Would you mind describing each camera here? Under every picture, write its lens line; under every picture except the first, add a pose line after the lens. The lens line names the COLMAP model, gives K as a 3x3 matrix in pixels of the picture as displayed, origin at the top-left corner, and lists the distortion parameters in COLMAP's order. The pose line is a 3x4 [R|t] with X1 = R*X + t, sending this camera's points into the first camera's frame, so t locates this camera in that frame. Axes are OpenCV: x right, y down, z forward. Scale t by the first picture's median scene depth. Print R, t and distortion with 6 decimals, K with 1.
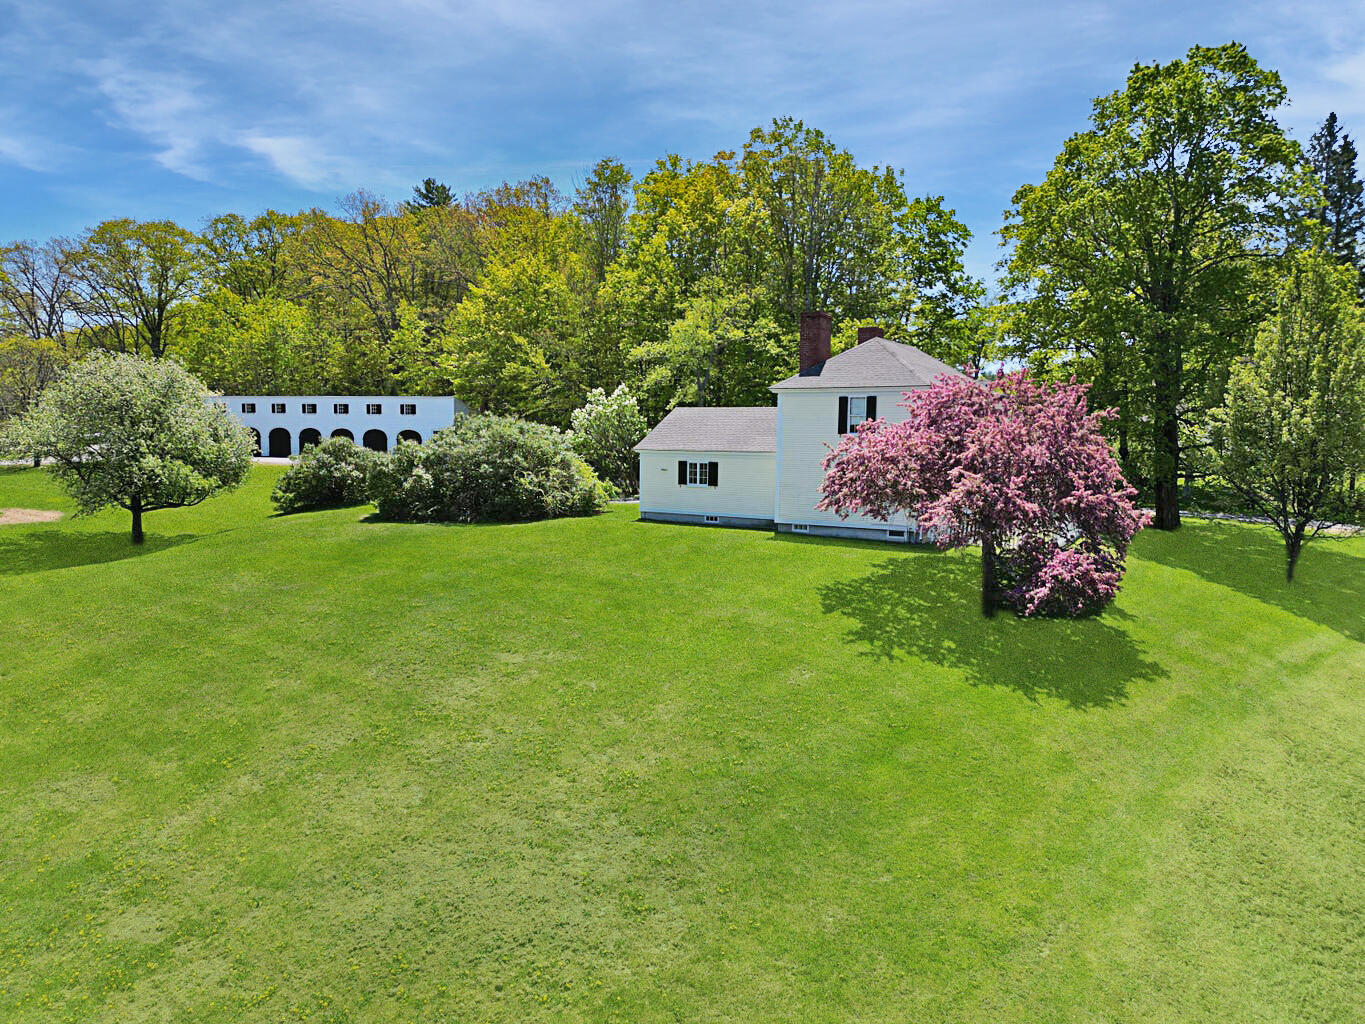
lens RADIAL K [[956.3, 0, 682.5], [0, 956.3, 512.0], [0, 0, 1]] dist [0.138989, -0.114716]
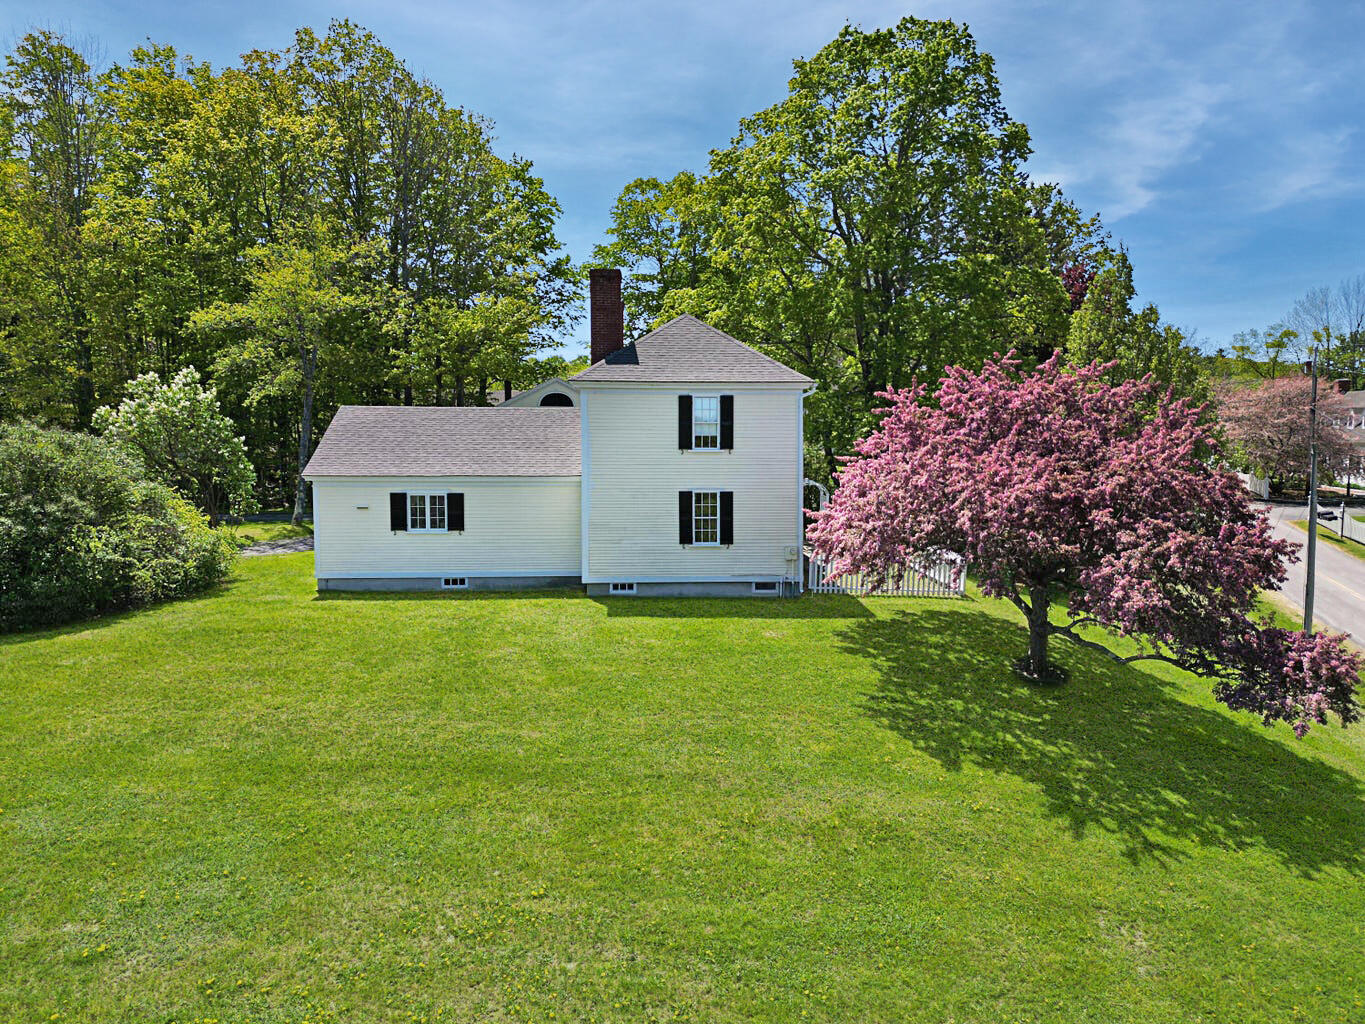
lens RADIAL K [[956.3, 0, 682.5], [0, 956.3, 512.0], [0, 0, 1]] dist [0.138989, -0.114716]
pose [[0.843594, -0.055570, 0.534099, -0.181936], [0.052867, 0.998394, 0.020375, -0.044118], [-0.534373, 0.011048, 0.845176, 0.367862]]
